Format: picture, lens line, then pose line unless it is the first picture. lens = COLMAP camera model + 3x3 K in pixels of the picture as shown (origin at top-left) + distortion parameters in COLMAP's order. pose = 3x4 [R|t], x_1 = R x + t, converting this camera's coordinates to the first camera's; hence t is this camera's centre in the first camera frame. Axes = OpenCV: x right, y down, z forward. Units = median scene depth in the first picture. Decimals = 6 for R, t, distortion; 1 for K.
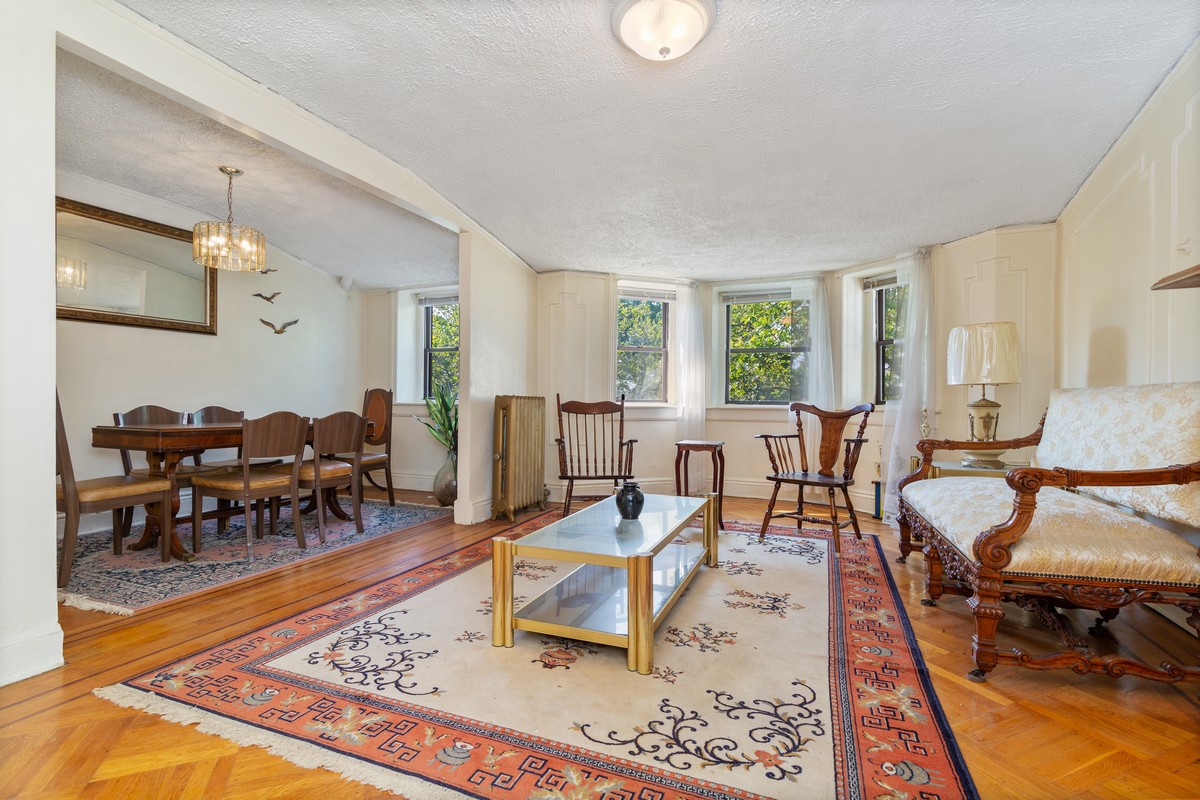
lens RADIAL K [[545.8, 0, 595.8], [0, 545.8, 402.6], [0, 0, 1]] dist [0.001247, -0.000179]
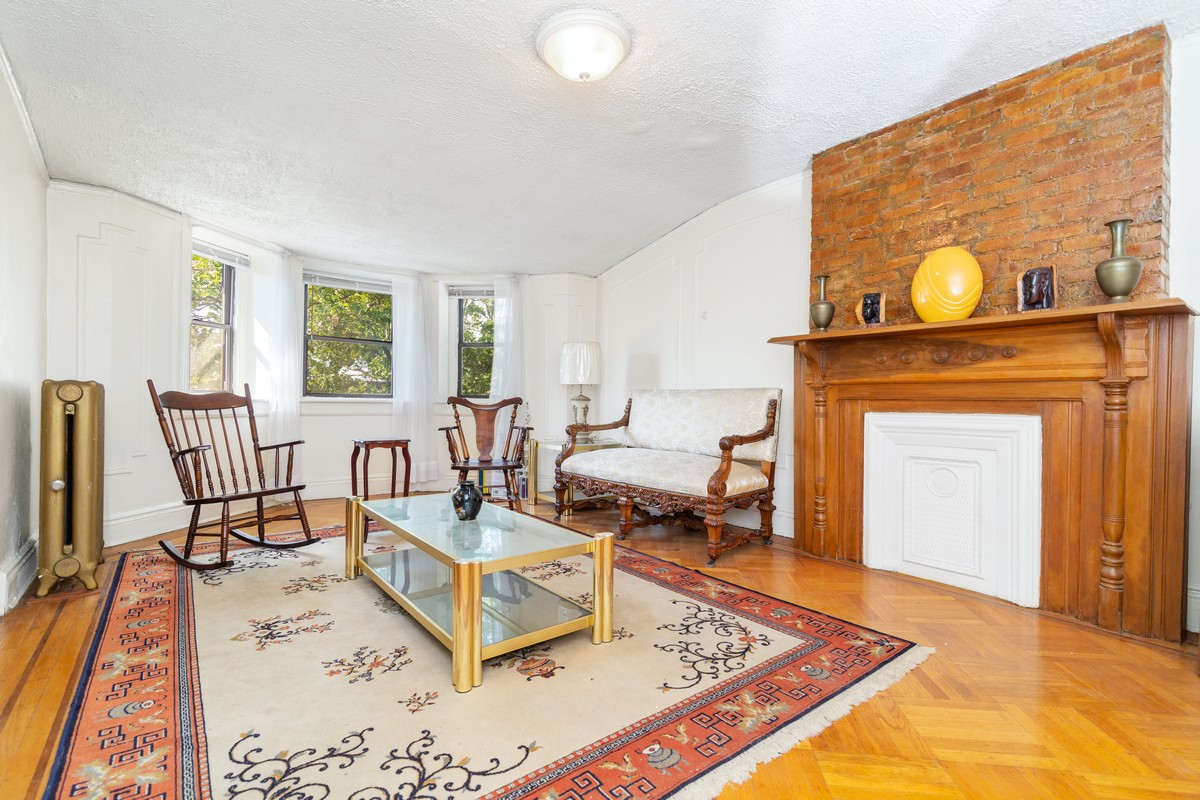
lens RADIAL K [[545.8, 0, 594.8], [0, 545.8, 397.1], [0, 0, 1]] dist [0.001247, -0.000179]
pose [[0.501727, 0.006729, 0.865000, -0.789042], [-0.009531, 0.999952, -0.002251, 0.002863], [-0.864974, -0.007115, 0.501767, 0.418250]]
